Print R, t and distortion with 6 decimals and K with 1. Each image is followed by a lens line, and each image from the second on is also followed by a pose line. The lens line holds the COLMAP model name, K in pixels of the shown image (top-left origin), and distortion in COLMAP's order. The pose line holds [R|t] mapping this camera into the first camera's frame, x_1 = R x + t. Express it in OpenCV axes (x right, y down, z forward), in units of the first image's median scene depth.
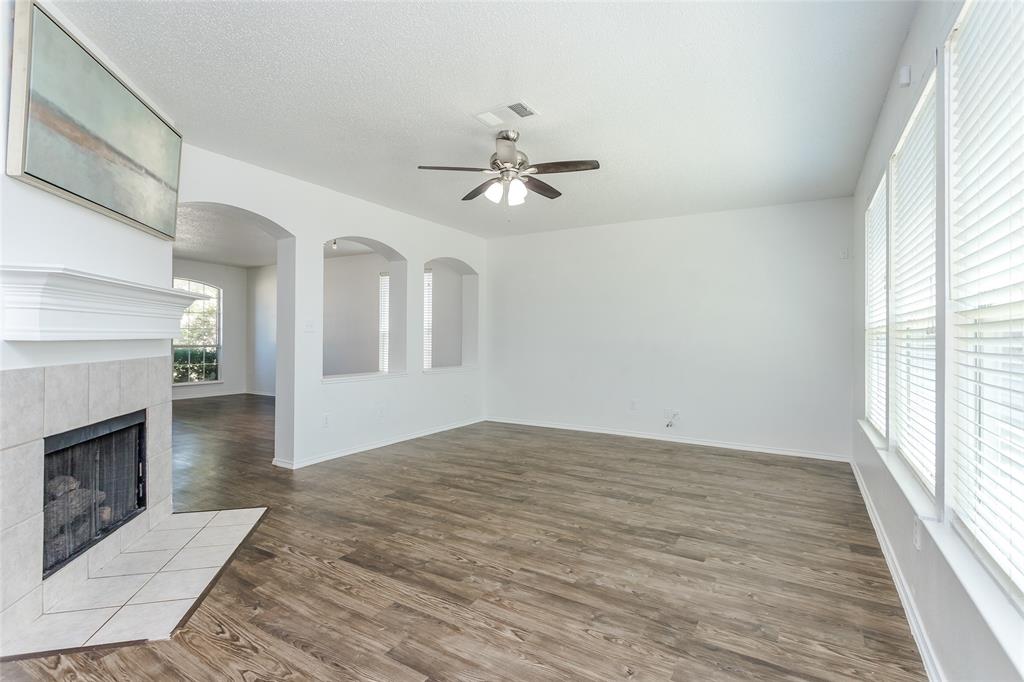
lens RADIAL K [[487.7, 0, 511.1], [0, 487.7, 336.7], [0, 0, 1]] dist [0.000097, 0.001203]
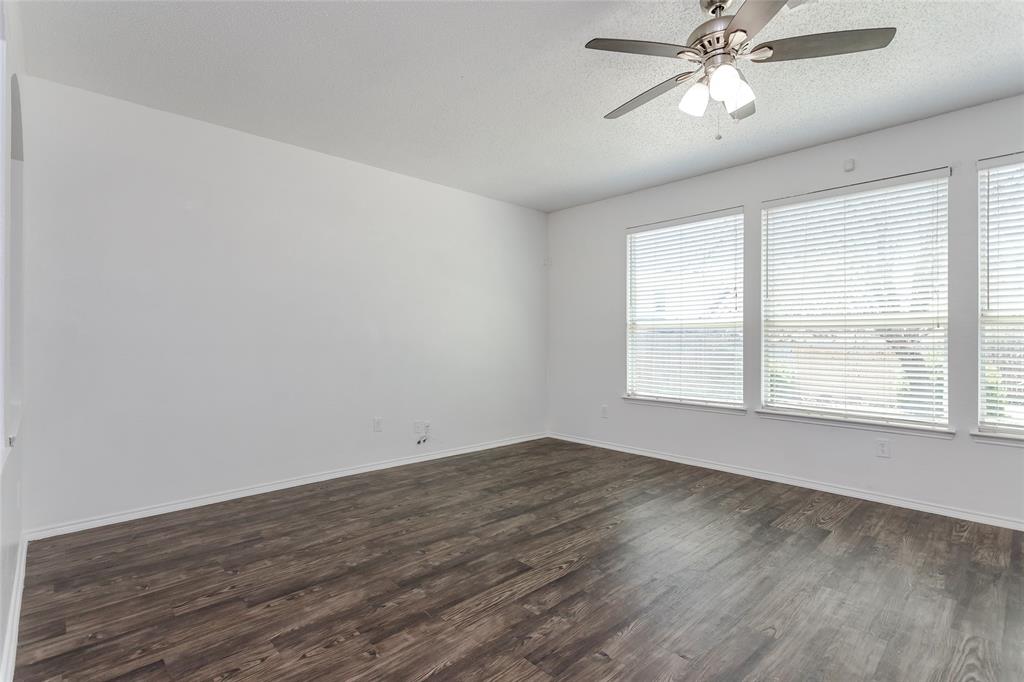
lens RADIAL K [[487.7, 0, 503.8], [0, 487.7, 337.6], [0, 0, 1]] dist [0.000097, 0.001203]
pose [[0.271121, -0.006823, 0.962521, -0.607499], [-0.001969, 0.999969, 0.007643, 0.008541], [-0.962543, -0.003967, 0.271100, 0.984821]]
